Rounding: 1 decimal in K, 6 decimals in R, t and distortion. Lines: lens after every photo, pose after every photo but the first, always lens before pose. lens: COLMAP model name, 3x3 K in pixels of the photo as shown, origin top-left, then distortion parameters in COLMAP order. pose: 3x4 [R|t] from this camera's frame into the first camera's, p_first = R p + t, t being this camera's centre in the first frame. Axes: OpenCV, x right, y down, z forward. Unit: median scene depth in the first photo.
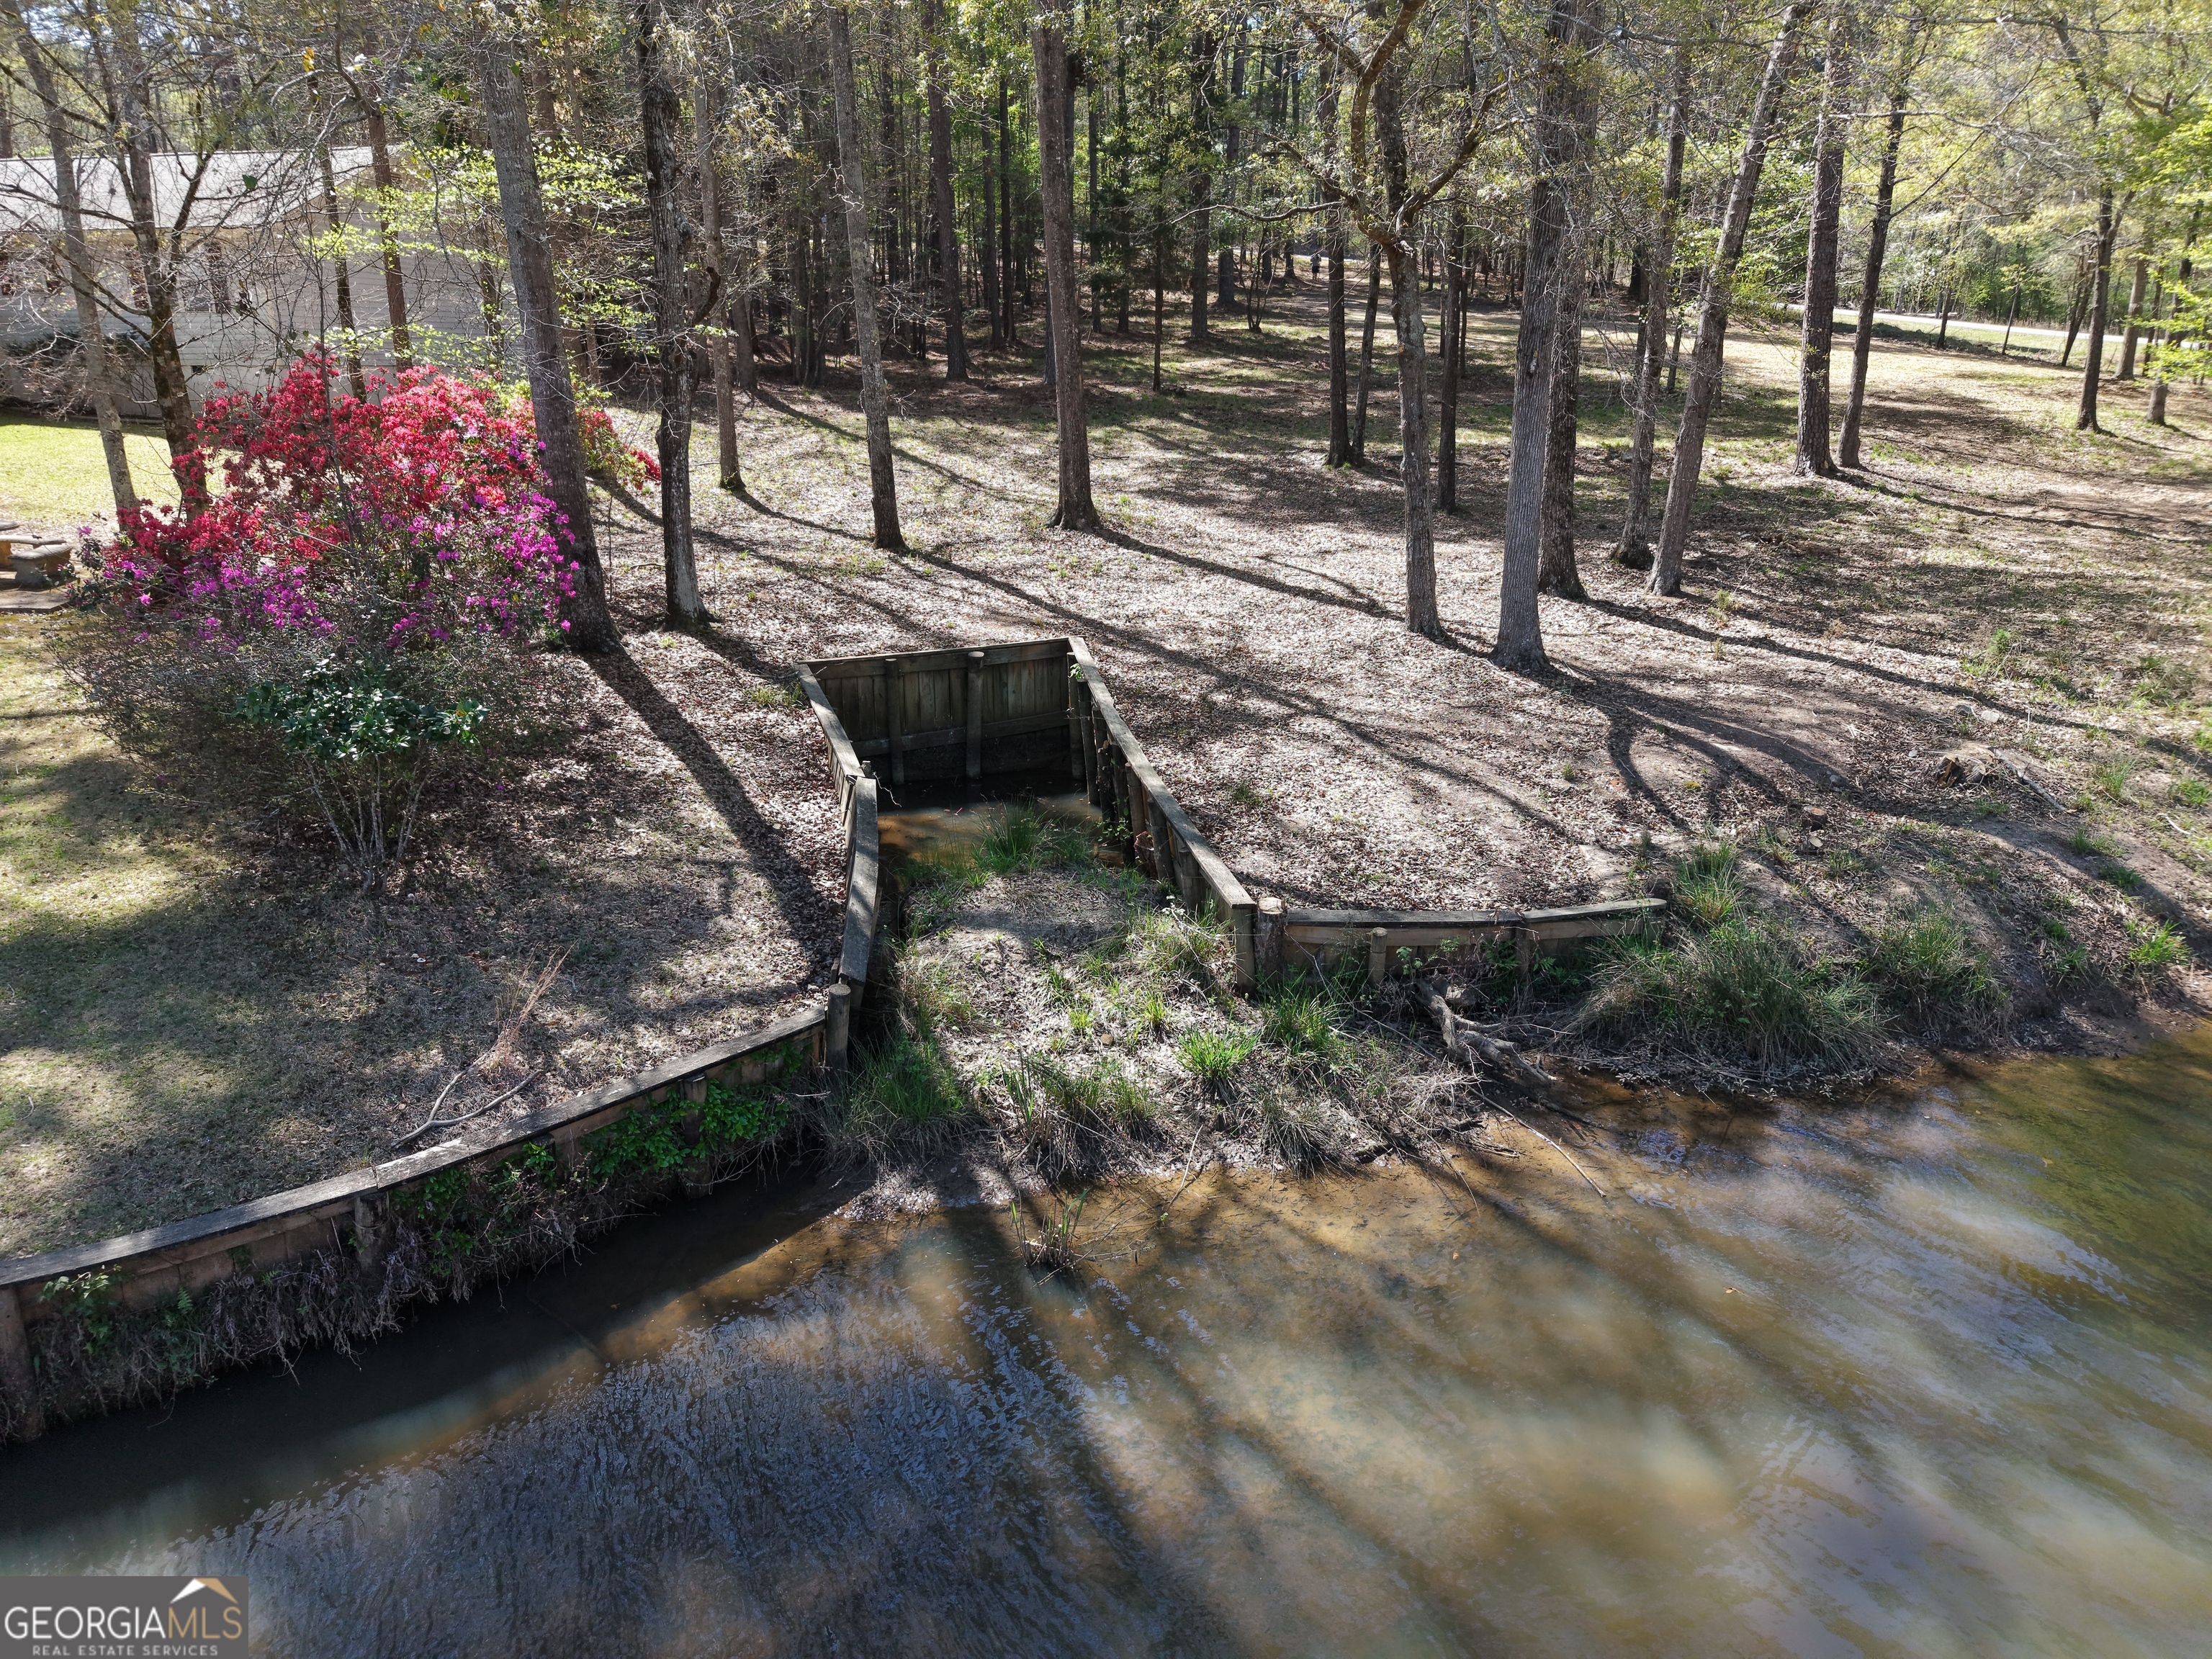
lens RADIAL K [[1515.9, 0, 1106.0], [0, 1515.9, 829.5], [0, 0, 1]] dist [0.095773, -0.165851]
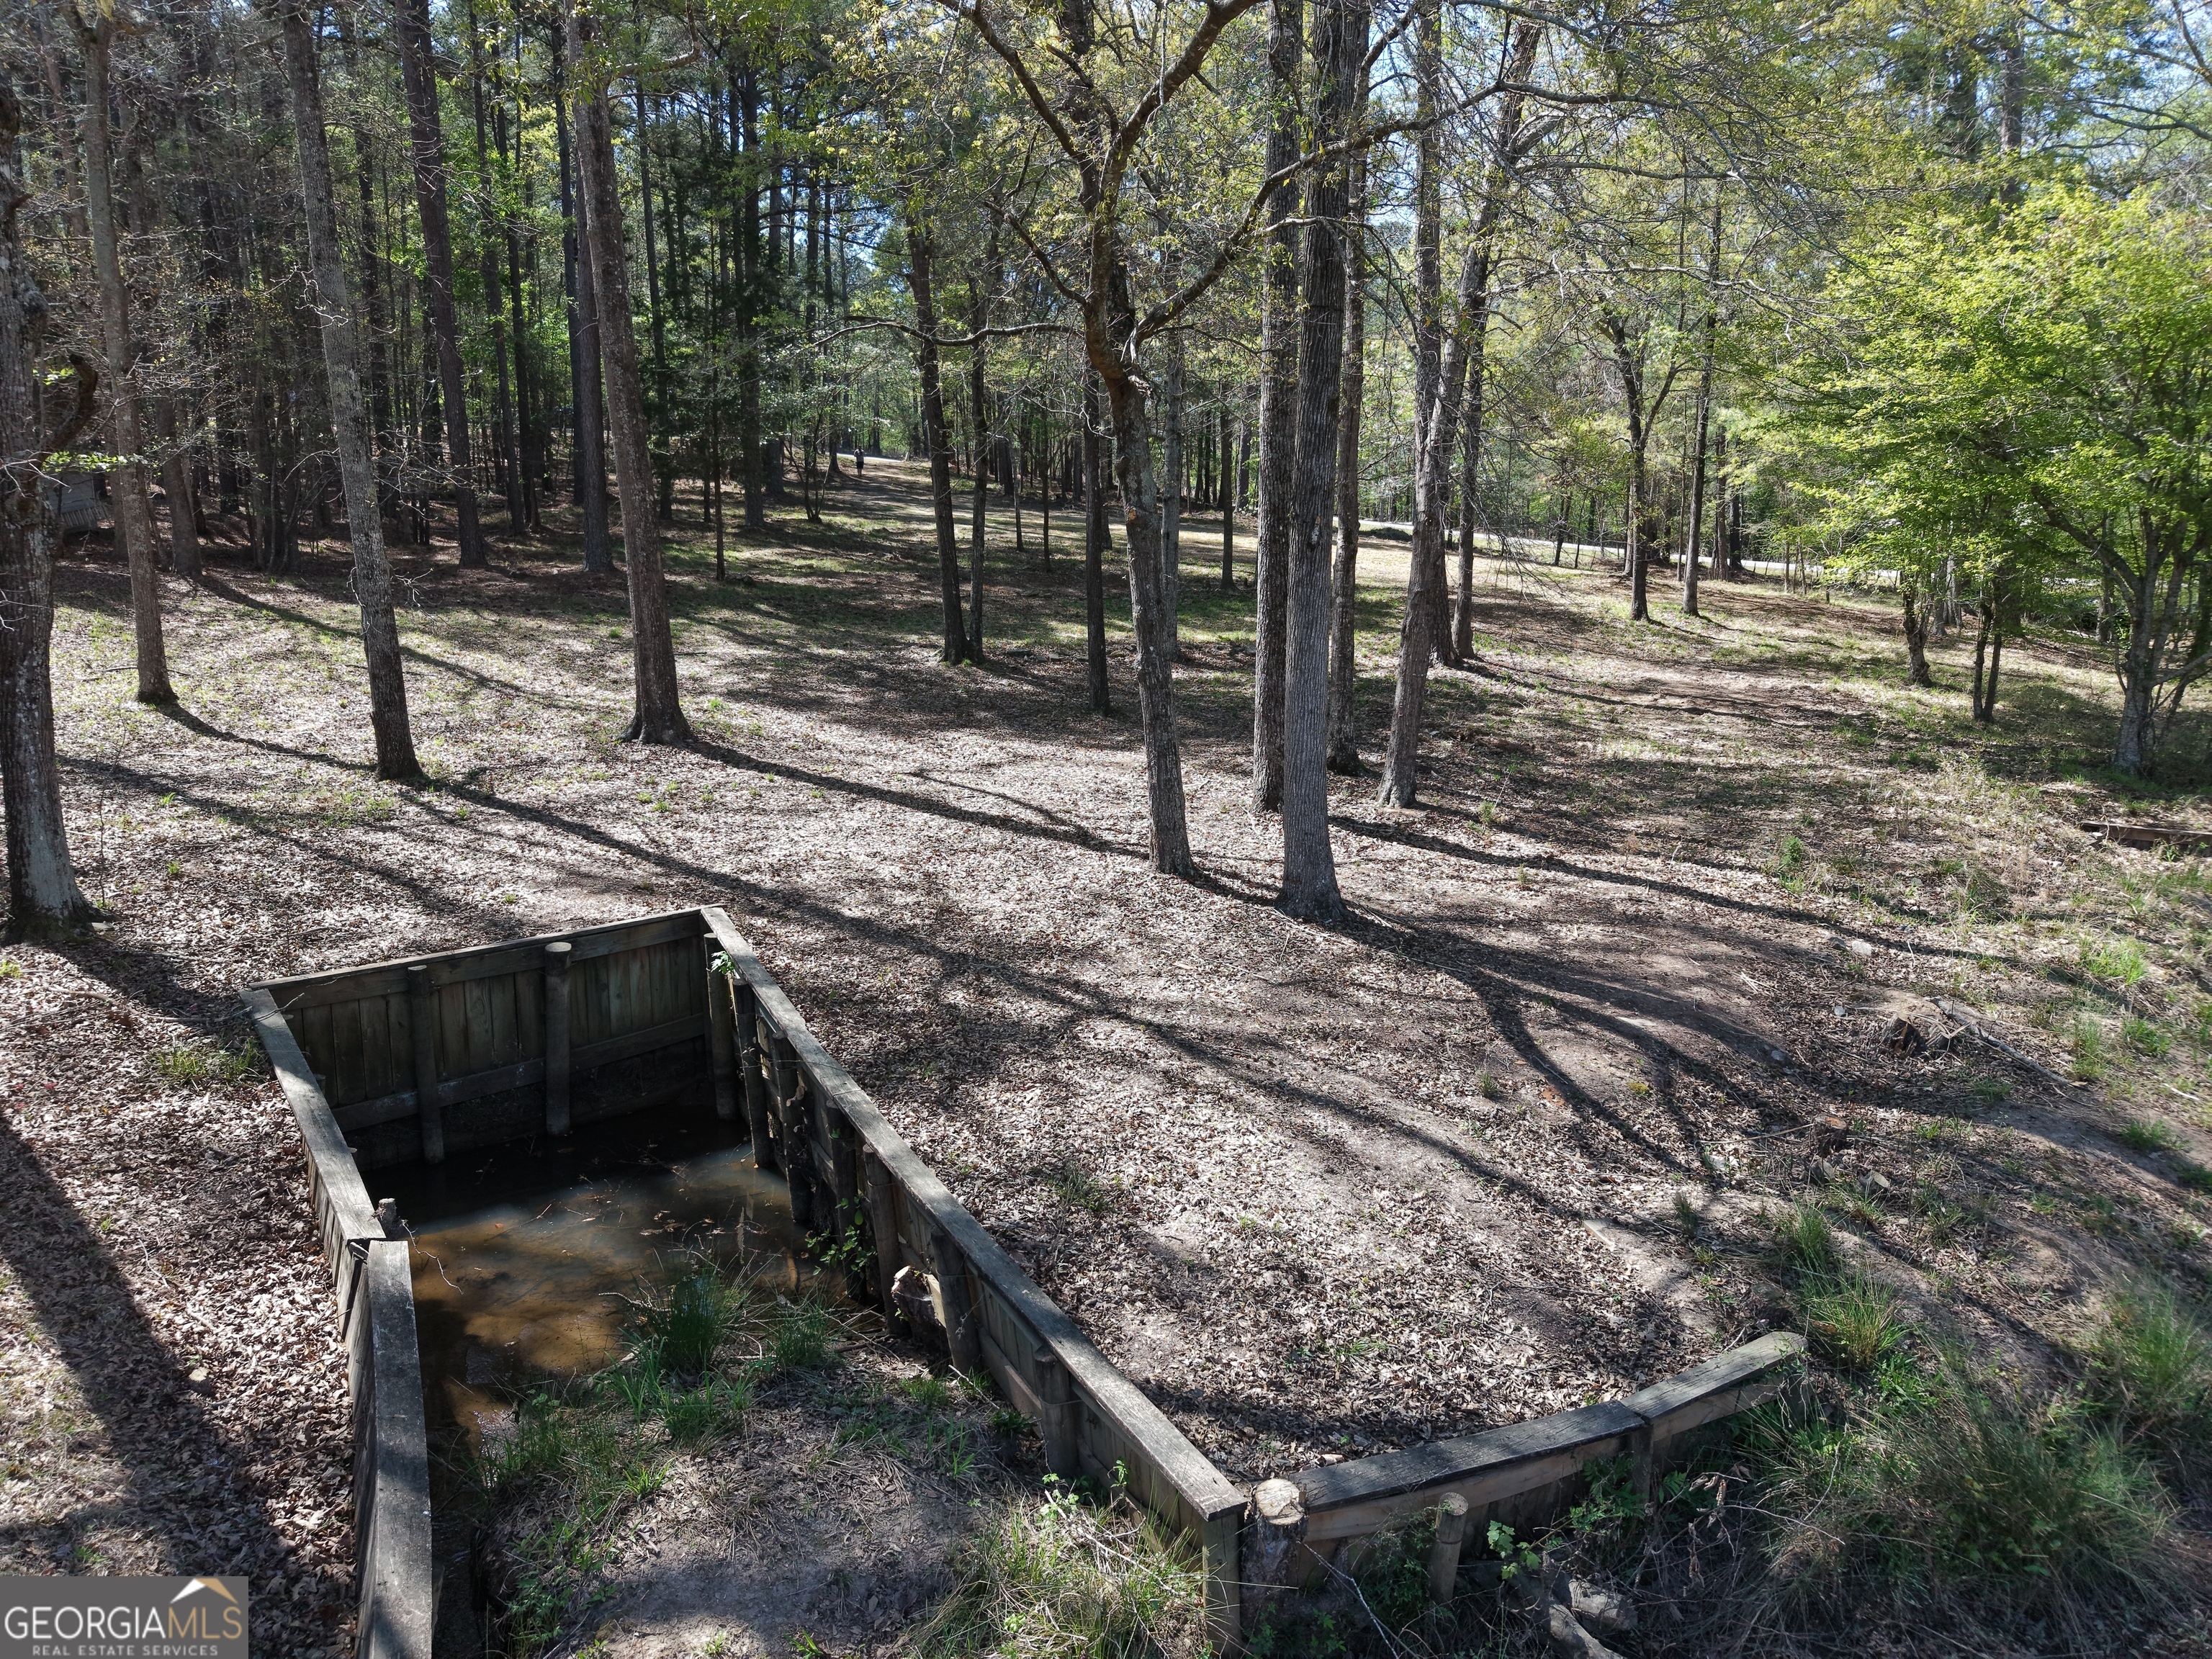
lens RADIAL K [[1650.8, 0, 1122.1], [0, 1650.8, 841.3], [0, 0, 1]] dist [0.071939, -0.107010]
pose [[0.961423, -0.042470, 0.271776, -0.034682], [0.076577, 0.990276, -0.116147, -0.044990], [-0.264200, 0.132479, 0.955326, 0.193566]]
